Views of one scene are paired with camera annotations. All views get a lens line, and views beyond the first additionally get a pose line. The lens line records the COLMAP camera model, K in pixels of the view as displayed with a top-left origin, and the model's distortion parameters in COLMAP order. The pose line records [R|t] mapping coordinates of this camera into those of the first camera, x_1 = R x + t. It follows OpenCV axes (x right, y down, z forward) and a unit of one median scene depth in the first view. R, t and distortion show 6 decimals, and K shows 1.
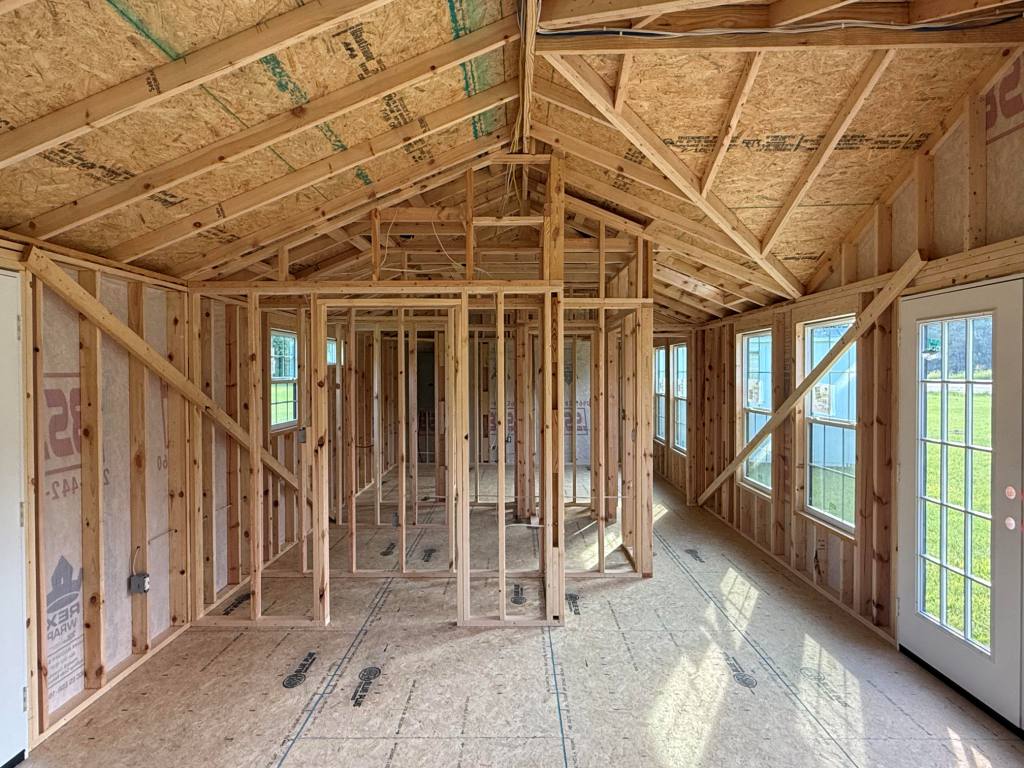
lens RADIAL K [[652.1, 0, 512.0], [0, 652.1, 384.0], [0, 0, 1]] dist [-0.001427, 0.000503]
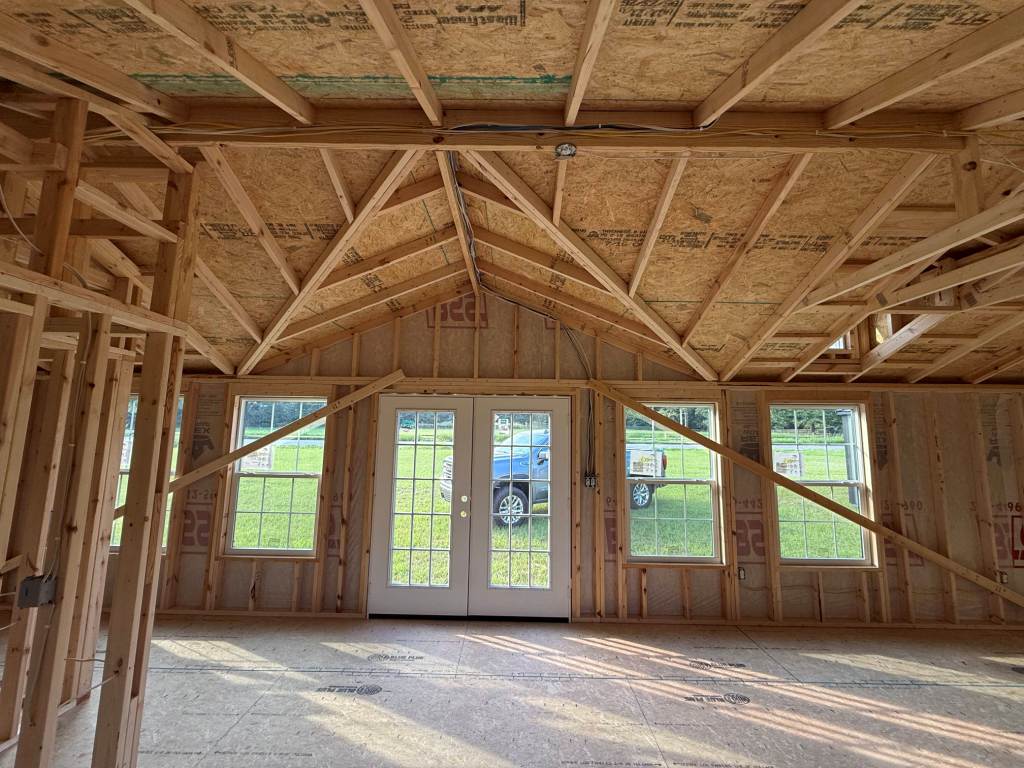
lens RADIAL K [[405.6, 0, 512.0], [0, 405.6, 384.0], [0, 0, 1]] dist [0.001687, 0.000059]
pose [[0.003975, 0.124879, 0.992164, -0.436871], [-0.002287, 0.992170, -0.124871, -0.028081], [-0.999989, -0.001773, 0.004230, 0.654290]]
